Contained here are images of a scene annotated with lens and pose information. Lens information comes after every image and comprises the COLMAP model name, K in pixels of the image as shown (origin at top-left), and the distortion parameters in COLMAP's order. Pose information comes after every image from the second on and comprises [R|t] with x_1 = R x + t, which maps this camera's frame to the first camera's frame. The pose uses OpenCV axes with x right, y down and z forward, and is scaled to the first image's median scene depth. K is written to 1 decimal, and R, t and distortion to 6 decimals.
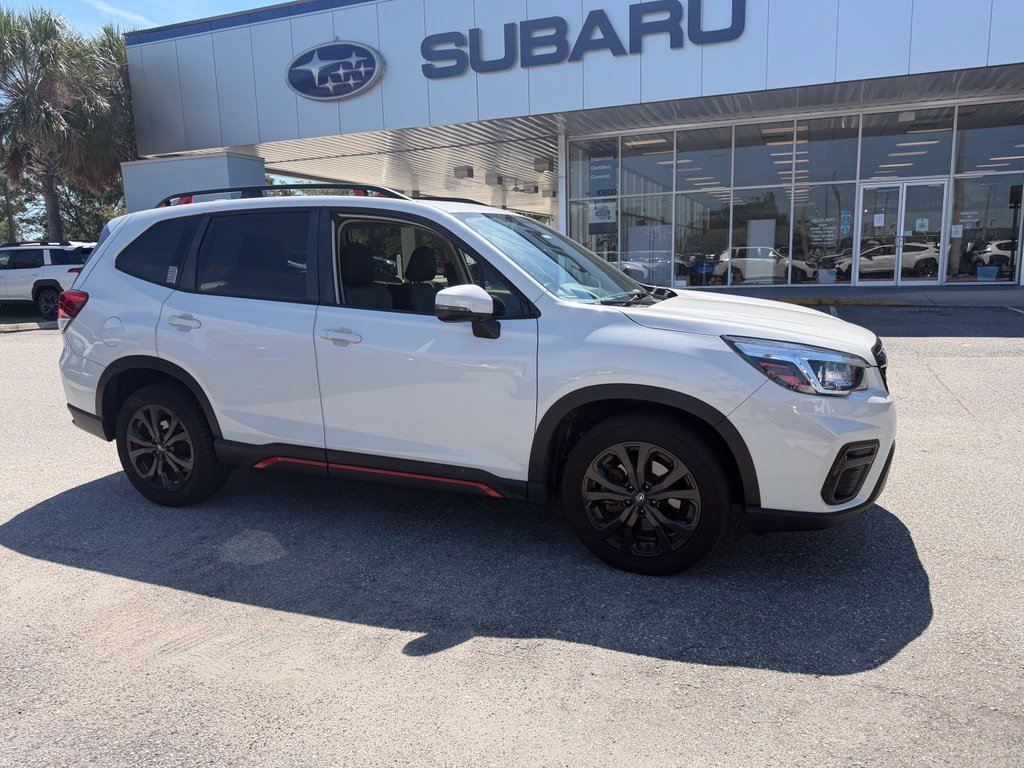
lens RADIAL K [[725.3, 0, 515.0], [0, 725.3, 380.8], [0, 0, 1]] dist [0.057921, -0.092370]
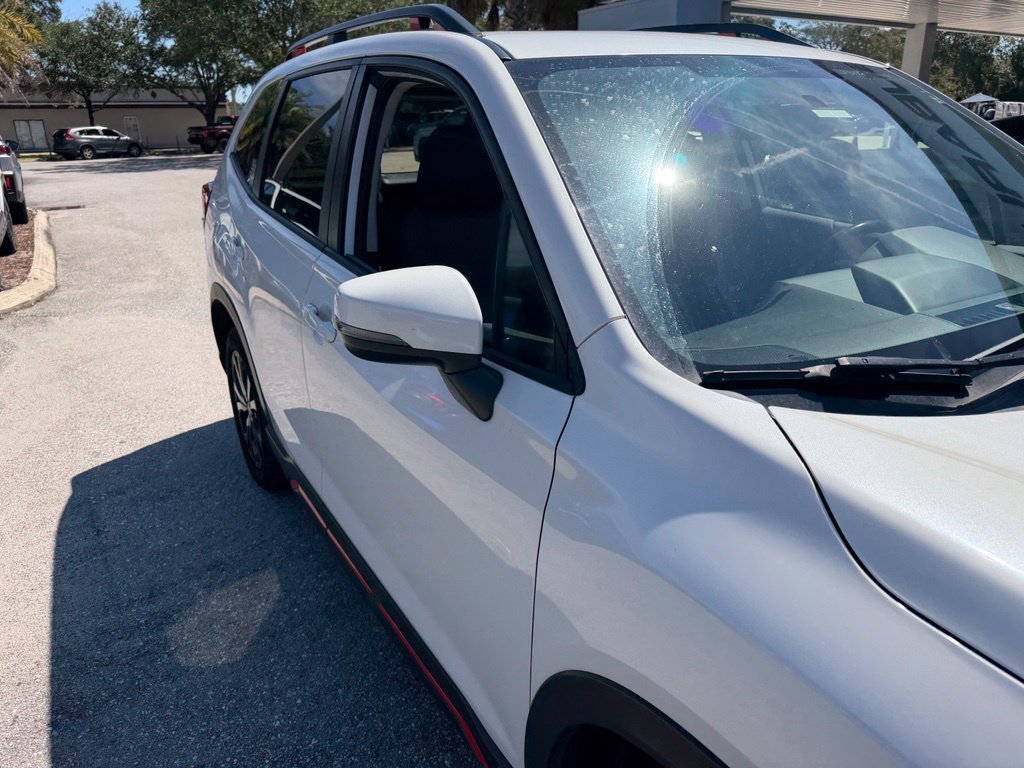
lens RADIAL K [[733.5, 0, 512.0], [0, 733.5, 384.0], [0, 0, 1]] dist [-0.003370, -0.007706]
pose [[0.806944, 0.205544, -0.553709, 0.137399], [-0.096805, 0.970841, 0.219309, -0.117891], [0.582641, -0.123368, 0.803312, 0.526919]]
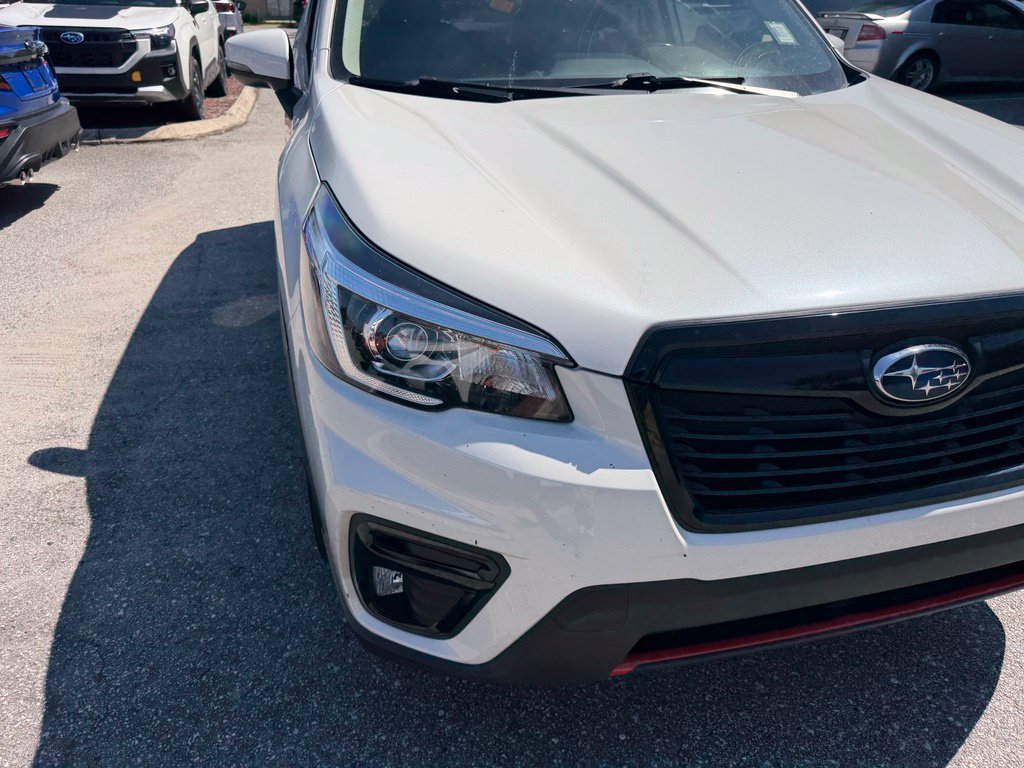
lens RADIAL K [[733.5, 0, 512.0], [0, 733.5, 384.0], [0, 0, 1]] dist [-0.003370, -0.007706]
pose [[0.604353, 0.392551, -0.693297, 0.482099], [-0.158108, 0.911978, 0.378546, -0.092304], [0.780871, -0.119159, 0.613223, 0.530751]]
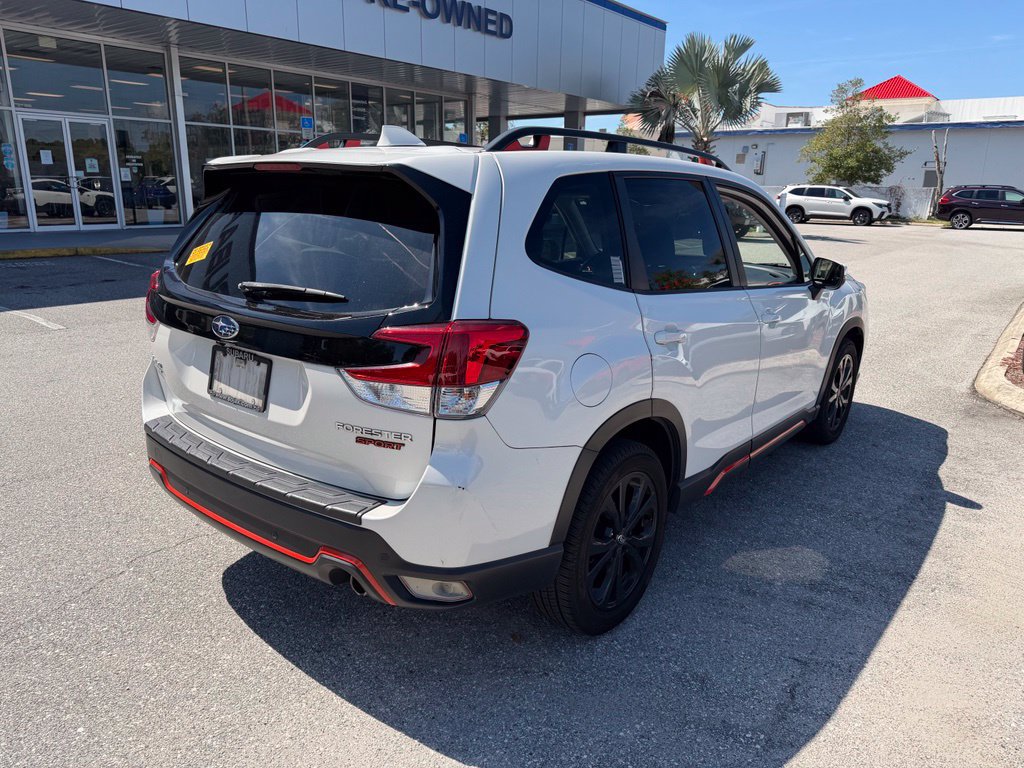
lens RADIAL K [[733.5, 0, 512.0], [0, 733.5, 384.0], [0, 0, 1]] dist [-0.003370, -0.007706]
pose [[0.273985, -0.218759, 0.936524, -1.023737], [0.132668, 0.973074, 0.188484, -0.166920], [-0.952540, 0.072606, 0.295630, 0.843022]]
